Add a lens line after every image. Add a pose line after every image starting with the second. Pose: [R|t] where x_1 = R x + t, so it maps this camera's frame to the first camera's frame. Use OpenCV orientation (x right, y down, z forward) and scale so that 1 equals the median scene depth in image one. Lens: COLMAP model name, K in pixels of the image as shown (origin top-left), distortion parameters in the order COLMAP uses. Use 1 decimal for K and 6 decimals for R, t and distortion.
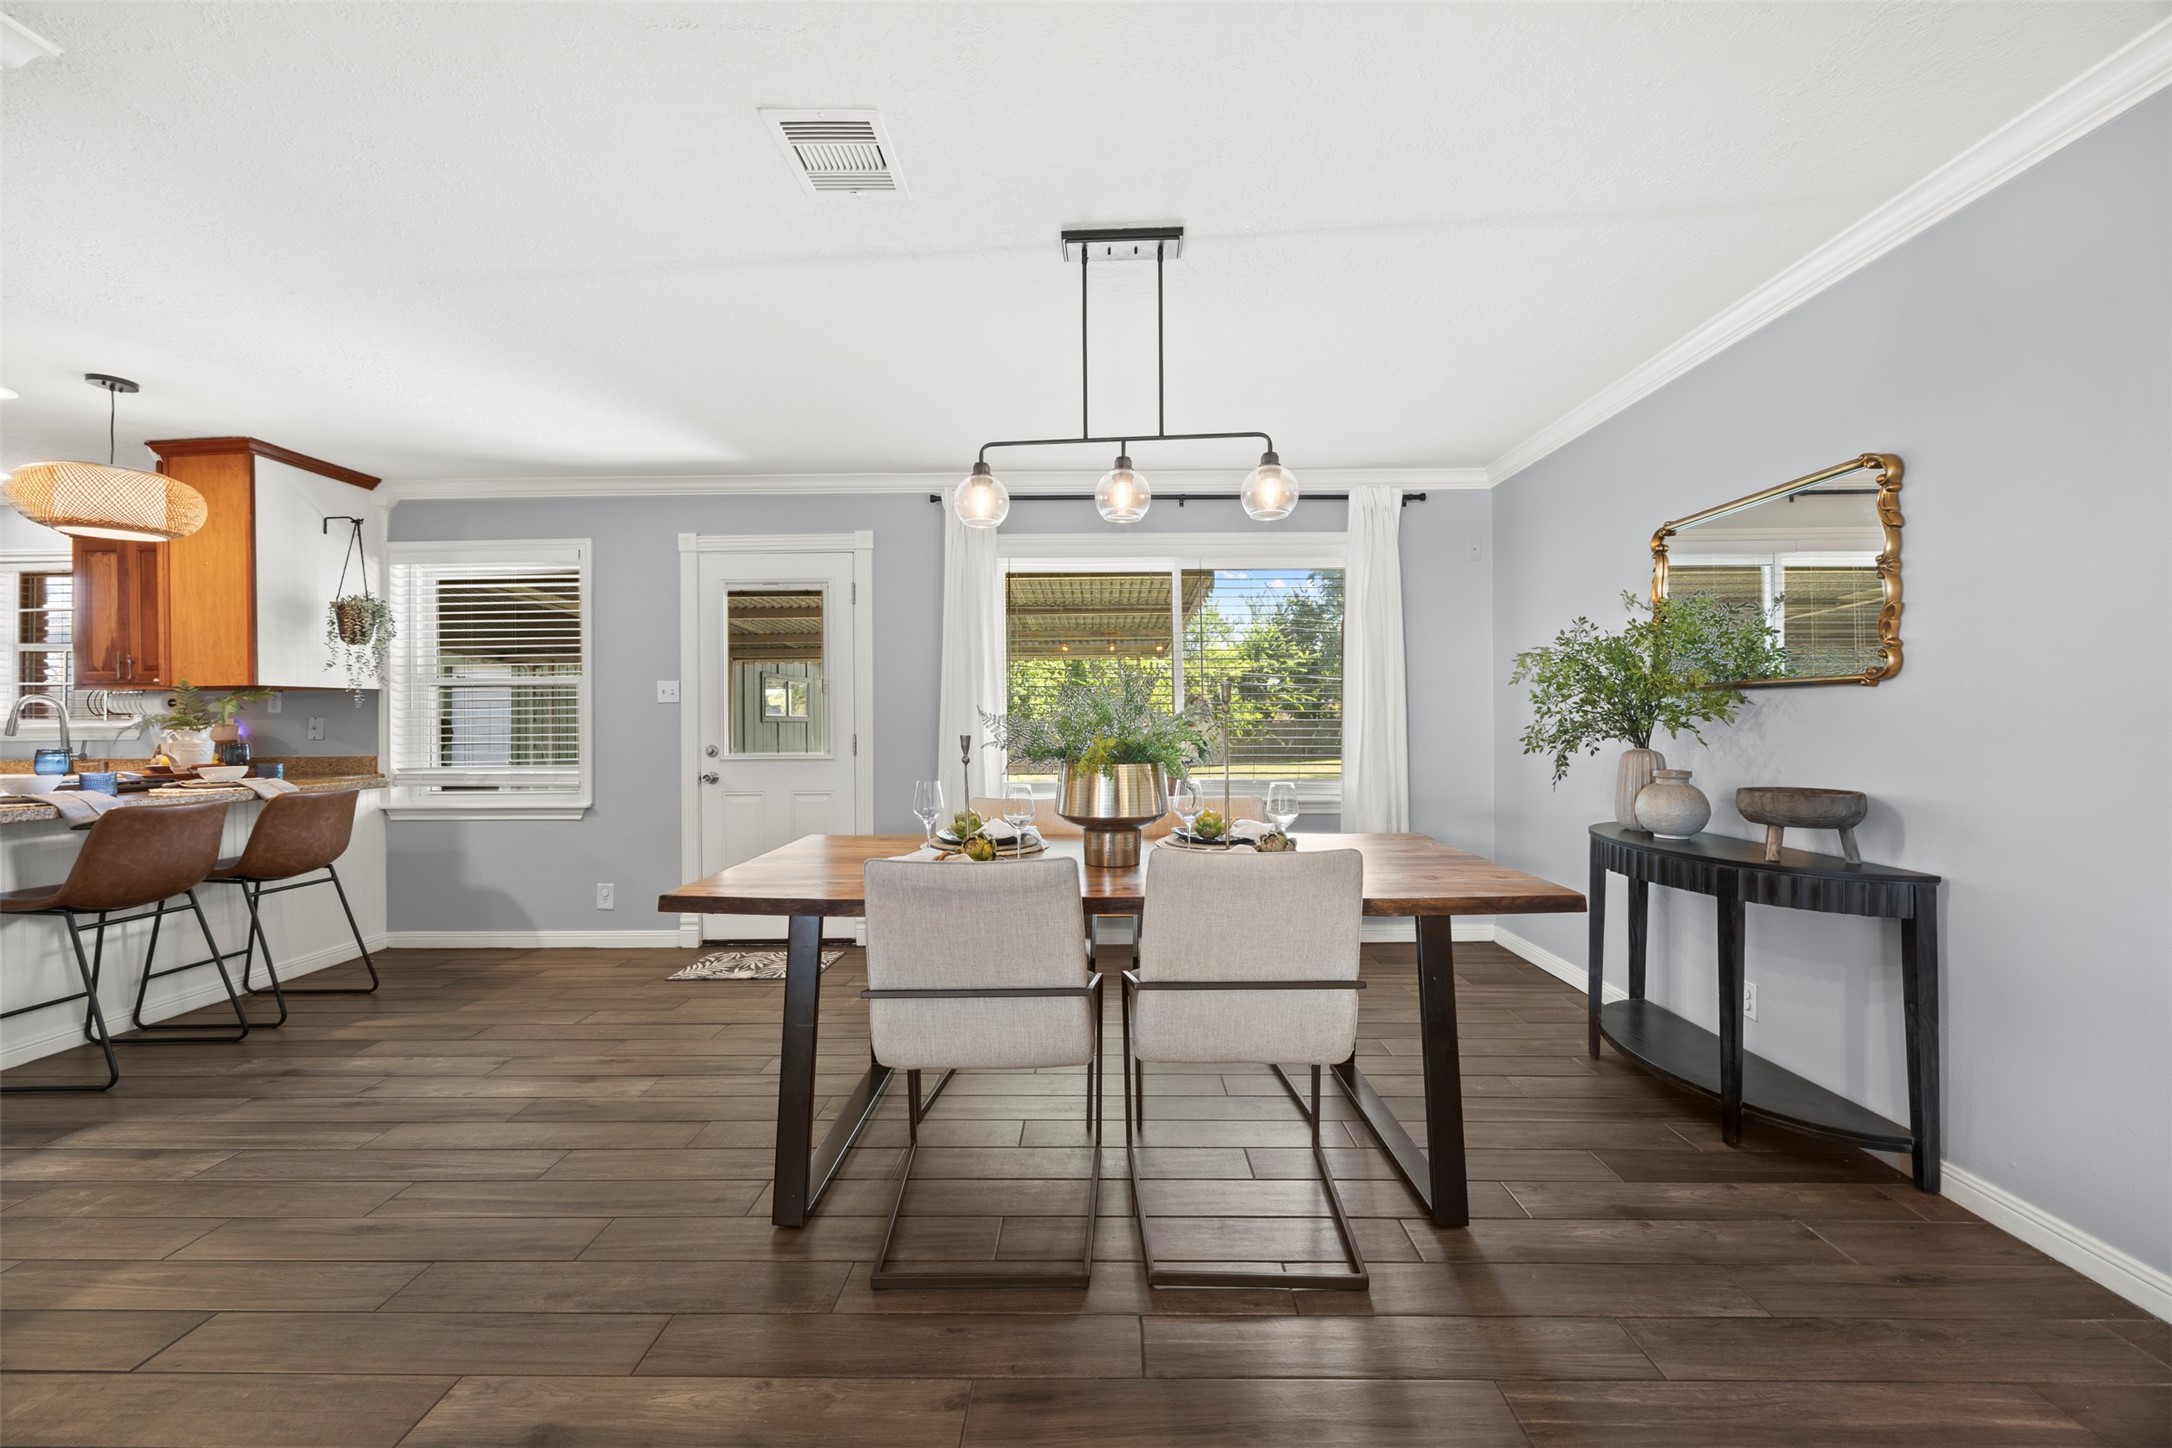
lens RADIAL K [[838.8, 0, 1104.8], [0, 838.8, 715.8], [0, 0, 1]] dist [-0.002489, 0.000222]
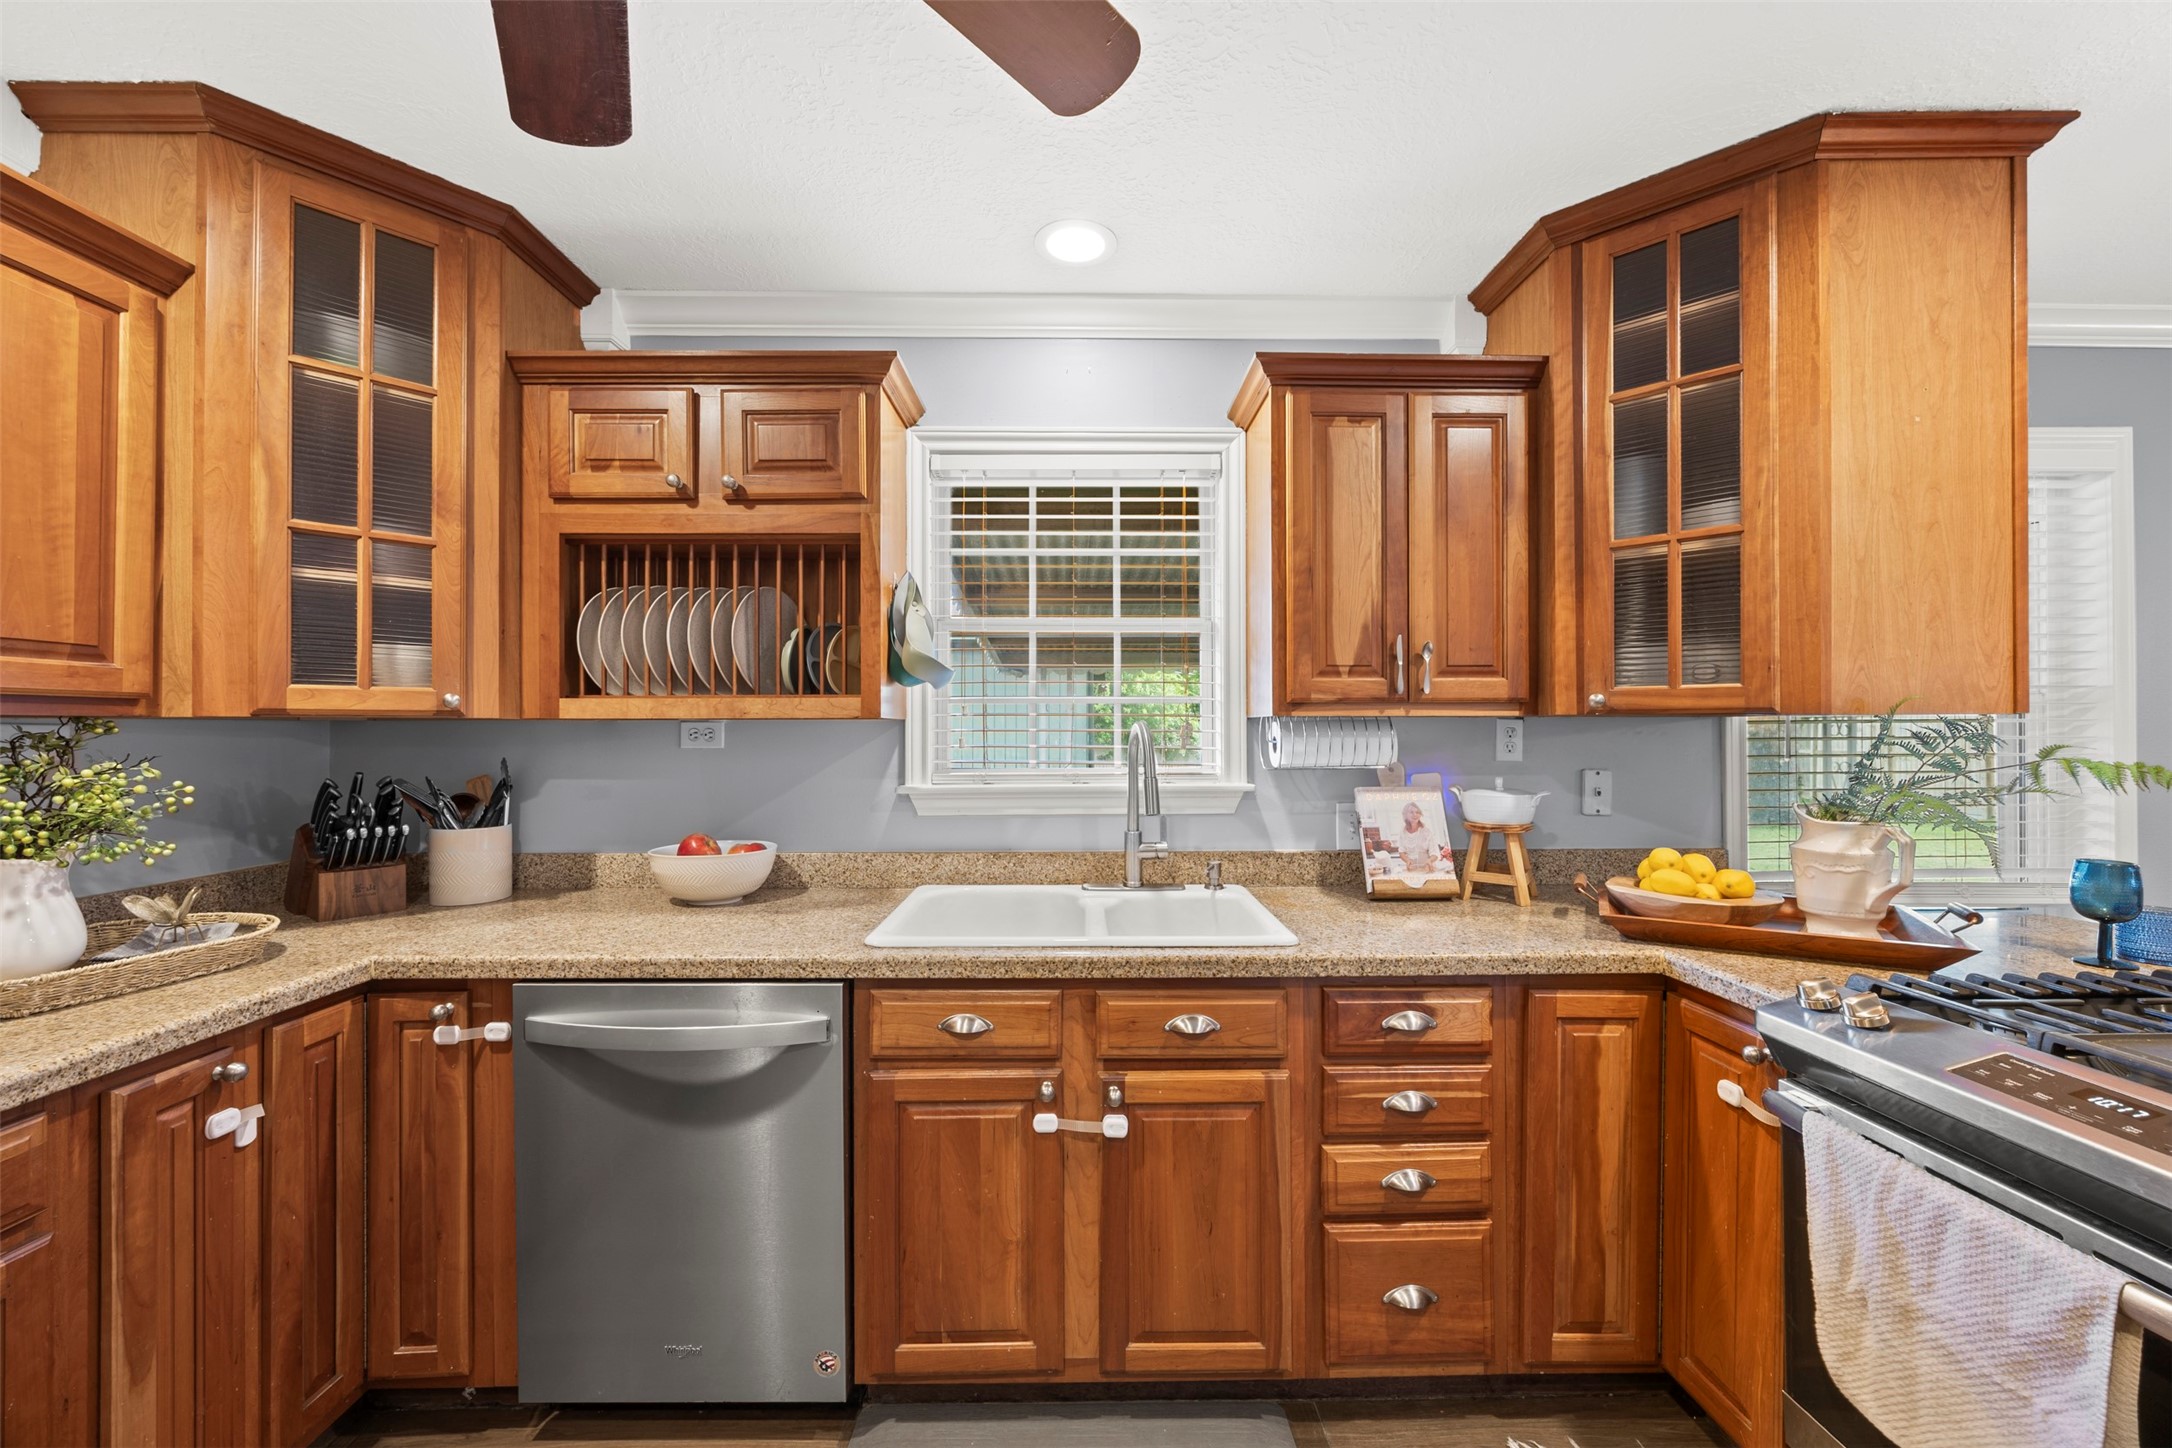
lens RADIAL K [[839.5, 0, 1086.0], [0, 839.5, 724.0], [0, 0, 1]] dist [-0.006972, 0.003957]
pose [[0.999537, 0.007360, 0.029532, -1.895124], [-0.007336, 0.999973, -0.000913, -0.035214], [-0.029538, 0.000696, 0.999563, 0.756751]]
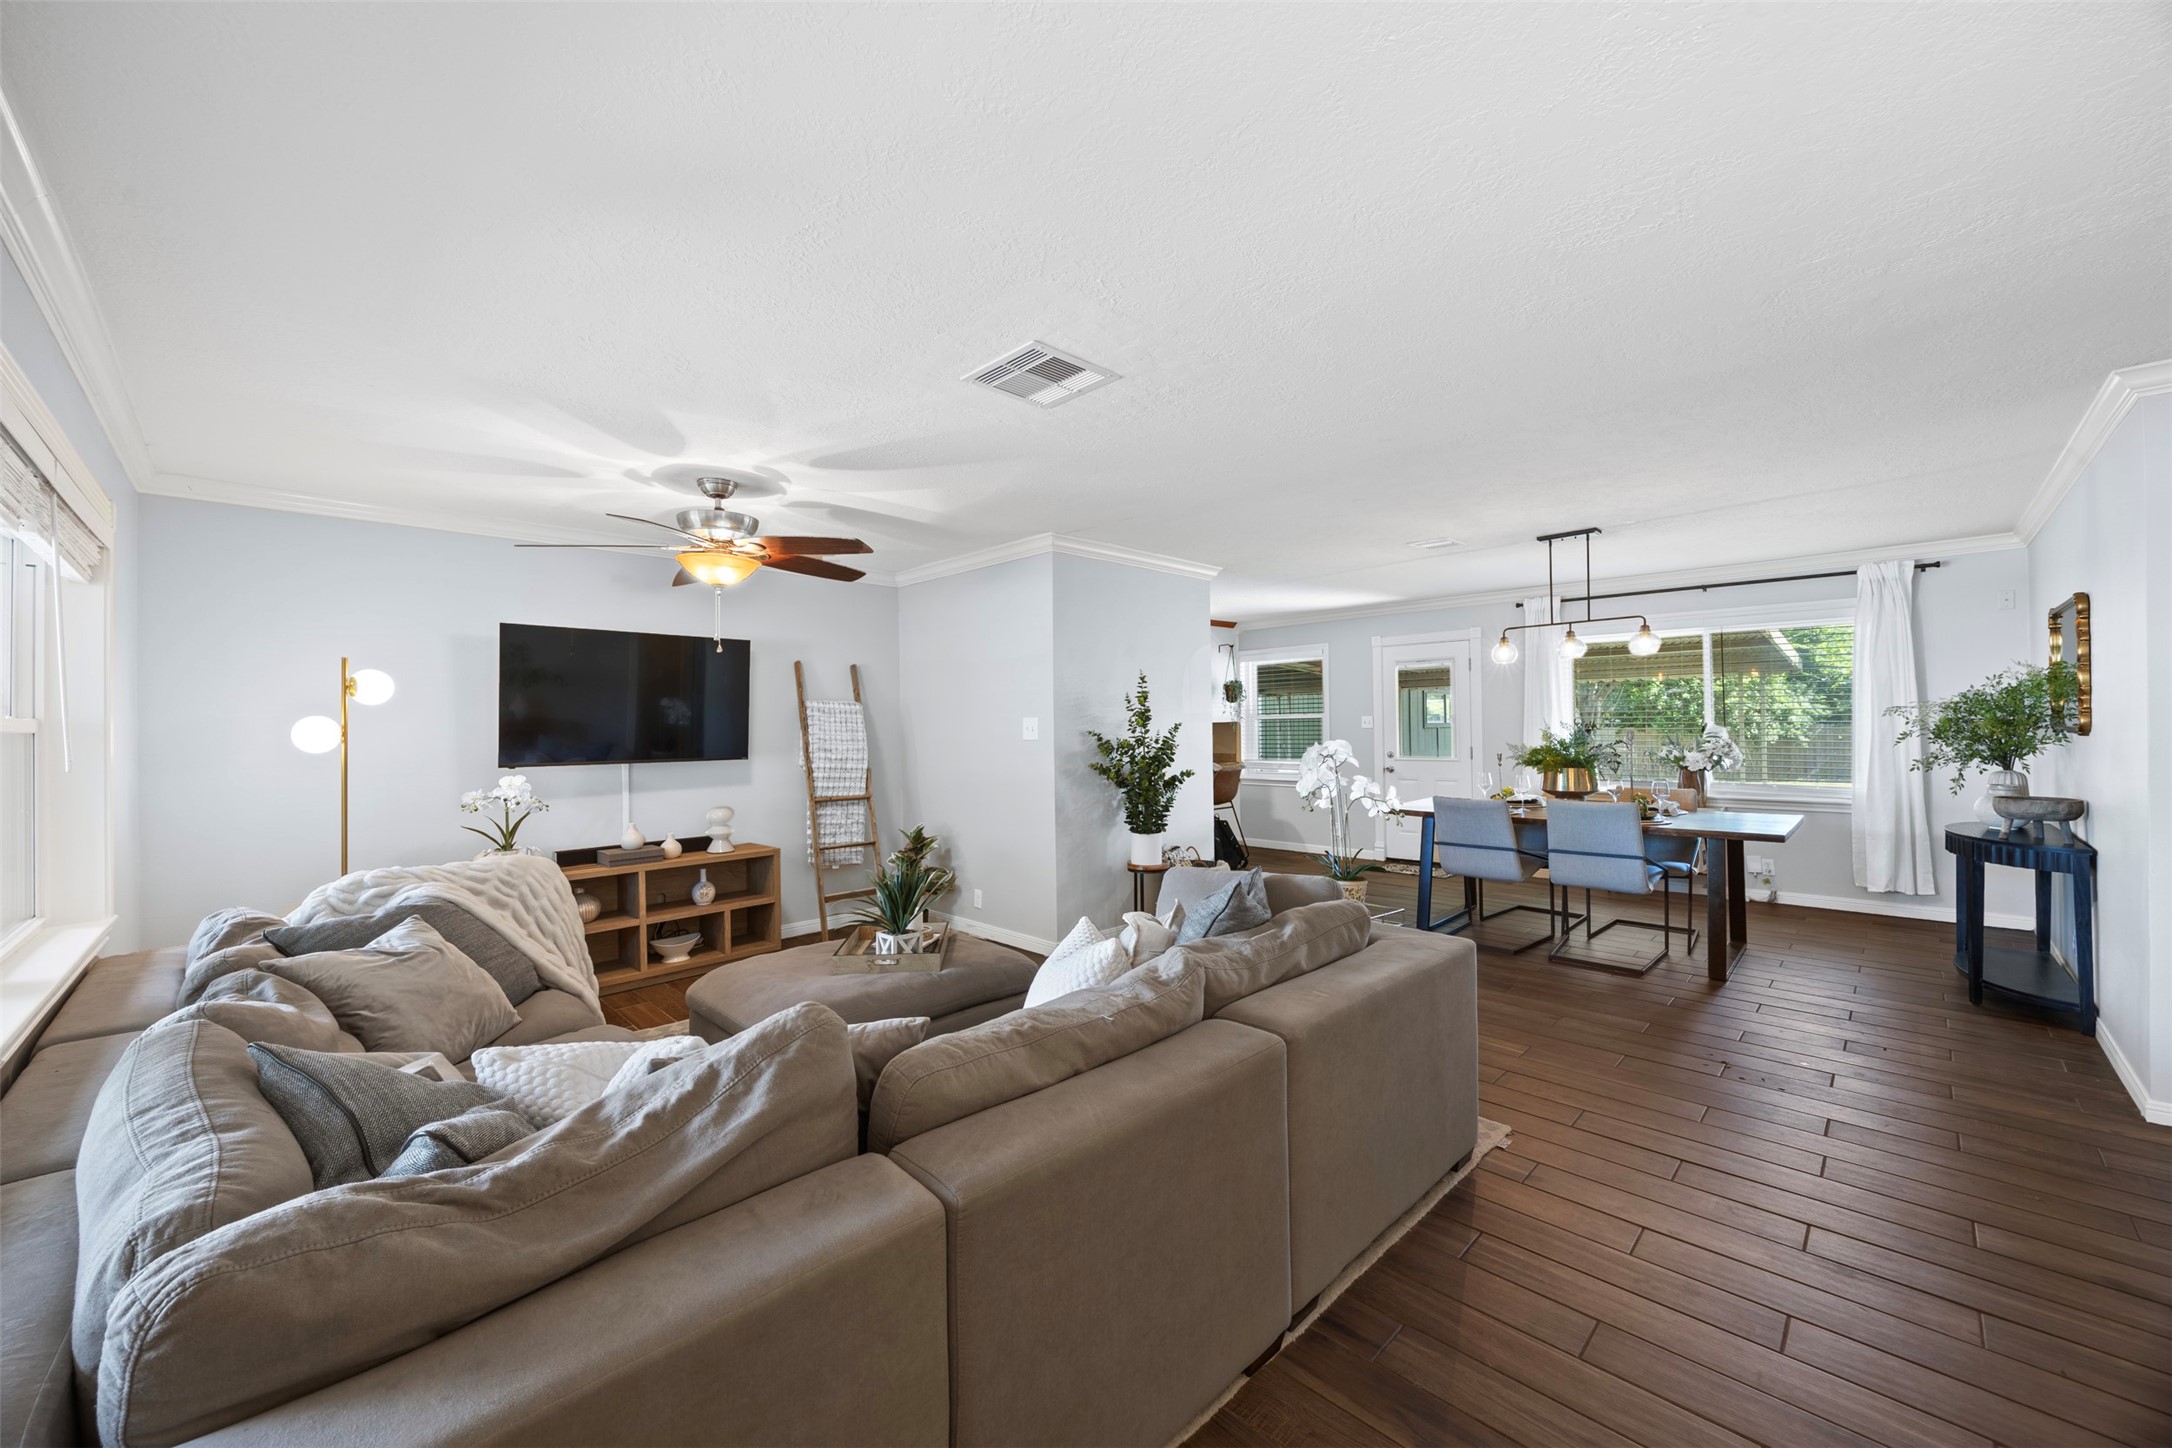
lens RADIAL K [[821.0, 0, 1087.5], [0, 821.0, 718.9], [0, 0, 1]] dist [0.000106, 0.000091]
pose [[0.708089, -0.008656, -0.706070, 0.489729], [0.014308, 0.999895, 0.002091, -0.072919], [0.705978, -0.011583, 0.708139, -1.092460]]
